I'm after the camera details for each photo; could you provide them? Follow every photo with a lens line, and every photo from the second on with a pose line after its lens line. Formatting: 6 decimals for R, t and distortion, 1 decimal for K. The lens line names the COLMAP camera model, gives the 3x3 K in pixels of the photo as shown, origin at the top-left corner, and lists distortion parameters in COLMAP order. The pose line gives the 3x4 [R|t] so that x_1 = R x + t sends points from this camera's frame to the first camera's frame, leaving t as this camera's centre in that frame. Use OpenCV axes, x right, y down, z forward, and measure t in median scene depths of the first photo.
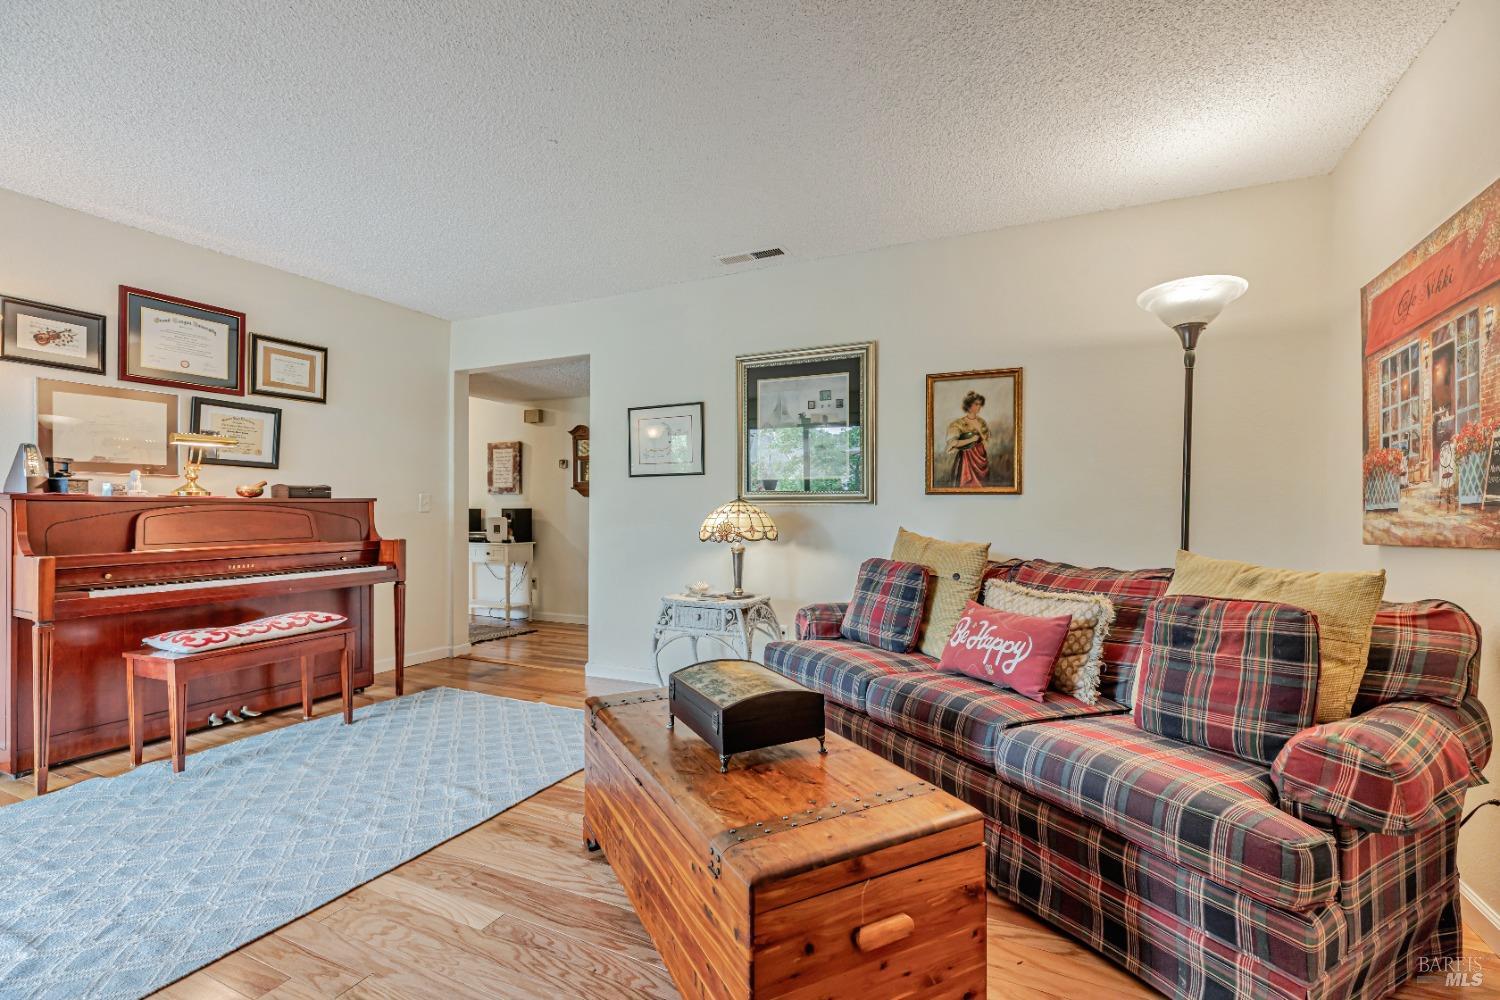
lens RADIAL K [[669.3, 0, 753.0], [0, 669.3, 504.8], [0, 0, 1]] dist [0.003734, 0.000399]
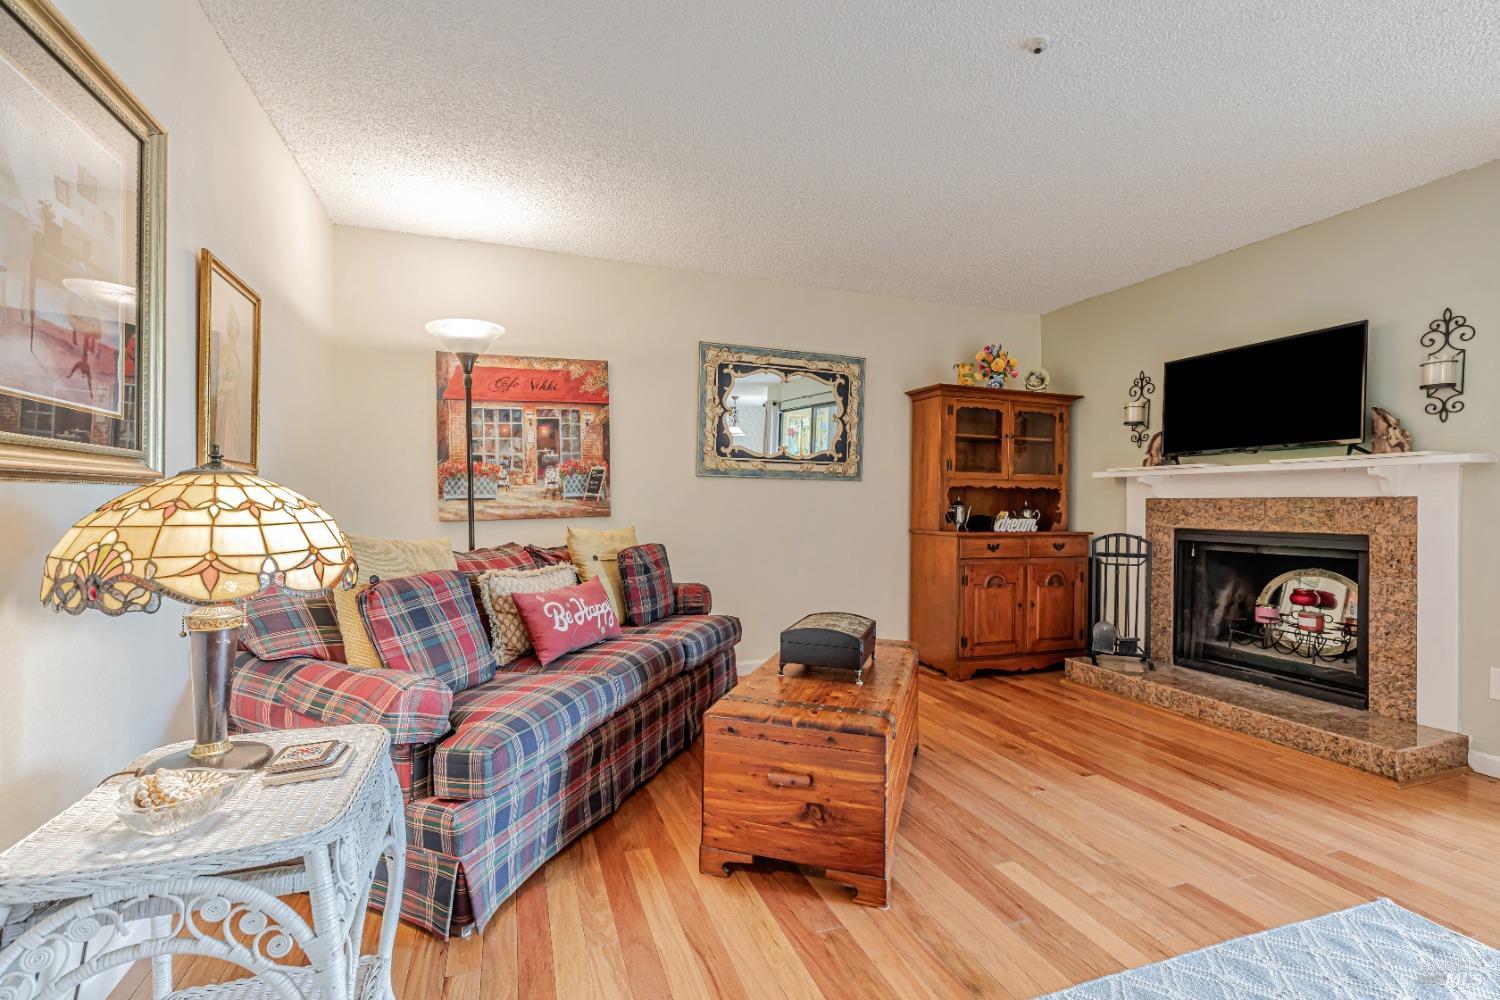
lens RADIAL K [[669.3, 0, 753.0], [0, 669.3, 504.8], [0, 0, 1]] dist [0.003734, 0.000399]
pose [[-0.711539, -0.007954, 0.702602, -0.820305], [-0.010115, 0.999948, 0.001077, 0.014721], [-0.702574, -0.006340, -0.711582, 1.970620]]
